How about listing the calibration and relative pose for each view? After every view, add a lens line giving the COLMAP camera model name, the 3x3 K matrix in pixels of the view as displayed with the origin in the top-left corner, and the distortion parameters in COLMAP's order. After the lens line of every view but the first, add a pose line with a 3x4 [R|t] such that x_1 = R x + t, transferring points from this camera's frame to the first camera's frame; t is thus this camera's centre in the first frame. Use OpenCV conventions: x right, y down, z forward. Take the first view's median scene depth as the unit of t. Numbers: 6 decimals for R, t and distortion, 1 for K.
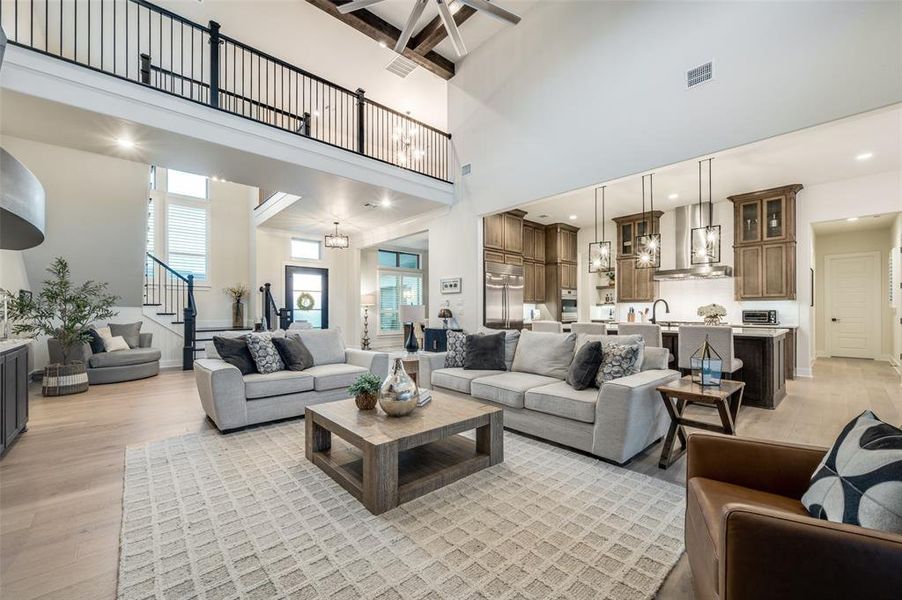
lens RADIAL K [[357.0, 0, 449.3], [0, 357.0, 309.0], [0, 0, 1]] dist [-0.002290, 0.000036]
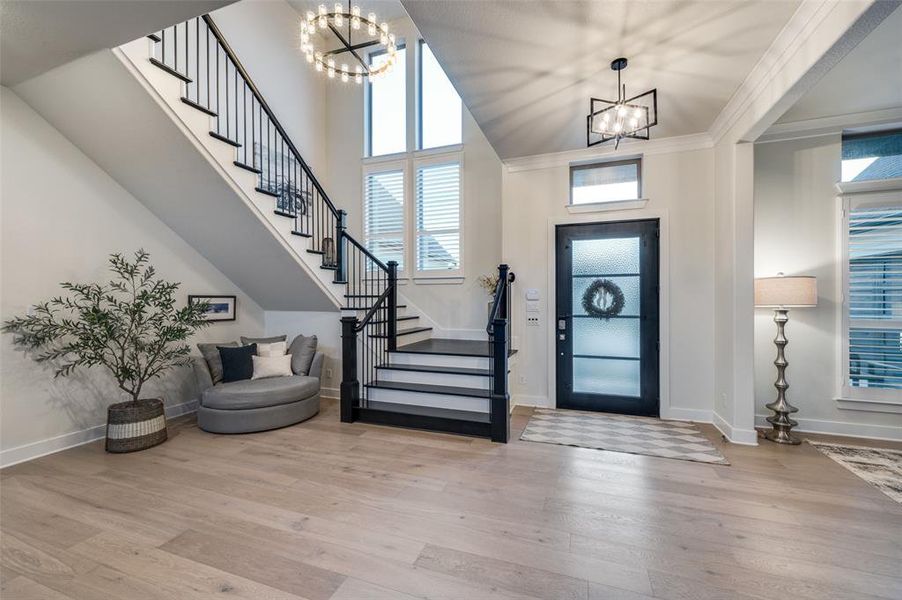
lens RADIAL K [[357.0, 0, 454.0], [0, 357.0, 303.3], [0, 0, 1]] dist [-0.002290, 0.000036]
pose [[0.472001, 0.008417, -0.881558, -0.119241], [0.005207, 0.999910, 0.012335, -0.027750], [0.881583, -0.010412, 0.471914, 0.798514]]
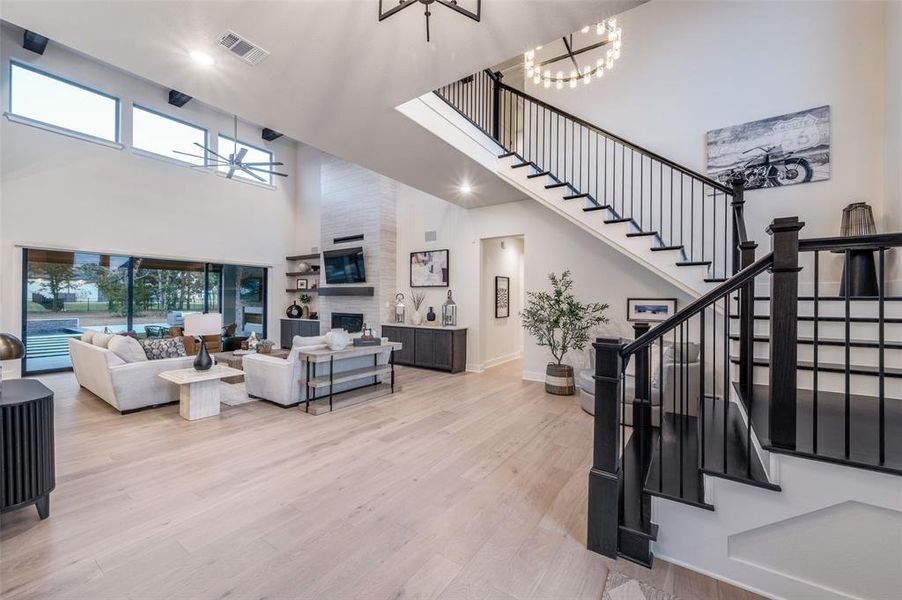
lens RADIAL K [[357.0, 0, 457.8], [0, 357.0, 299.7], [0, 0, 1]] dist [-0.002290, 0.000036]
pose [[-0.970852, -0.003325, -0.239657, -0.327623], [-0.002380, 0.999988, -0.004230, -0.029238], [0.239668, -0.003536, -0.970848, 1.306687]]
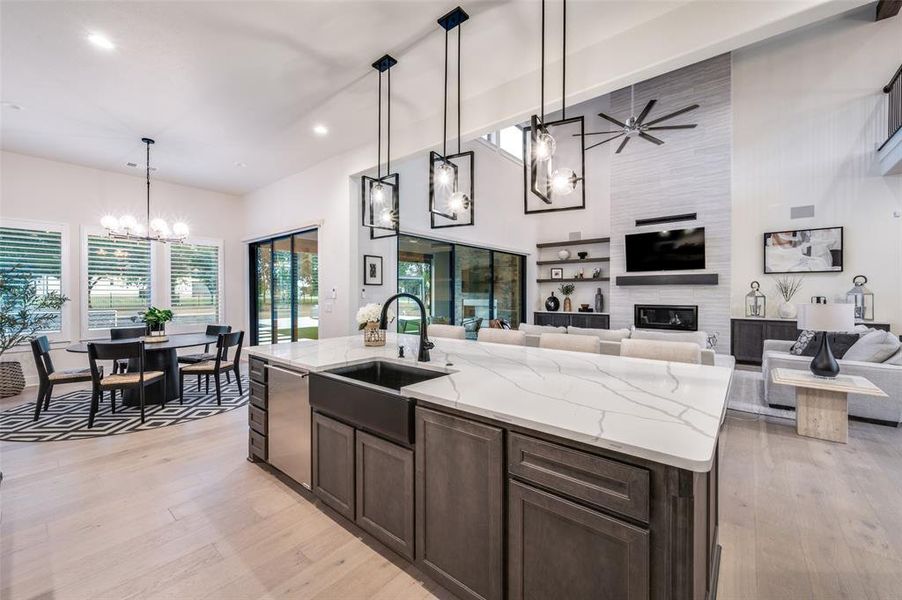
lens RADIAL K [[357.0, 0, 451.6], [0, 357.0, 295.7], [0, 0, 1]] dist [-0.002290, 0.000036]
pose [[-0.990353, 0.003337, -0.138527, 0.436661], [0.003135, 0.999994, 0.001679, -0.019770], [0.138532, 0.001229, -0.990357, 1.027447]]
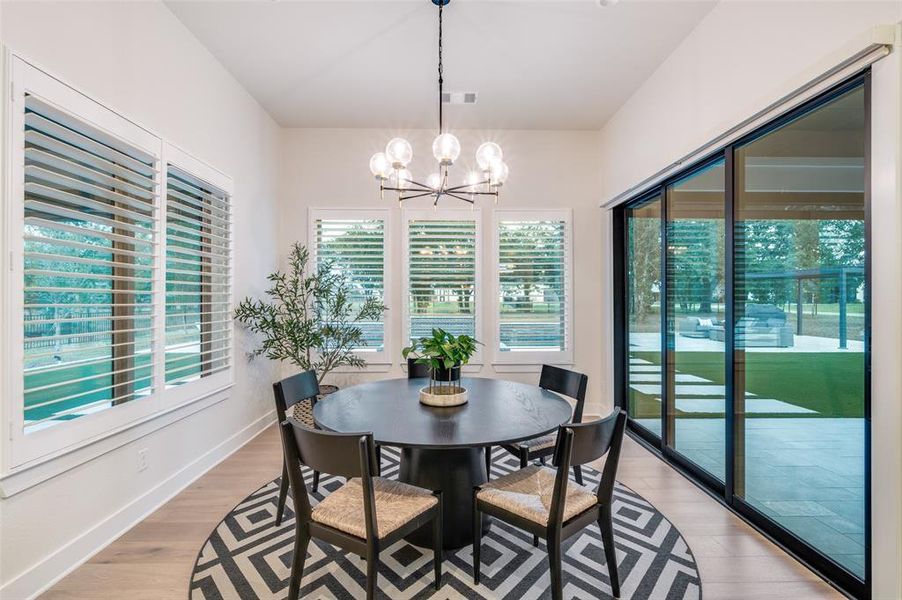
lens RADIAL K [[397.8, 0, 451.0], [0, 397.8, 296.1], [0, 0, 1]] dist [0.019949, 0.000220]
pose [[-0.749865, 0.001540, 0.661589, 0.618362], [-0.002310, 0.999985, -0.004947, -0.026215], [-0.661587, -0.005238, -0.749851, 0.631632]]
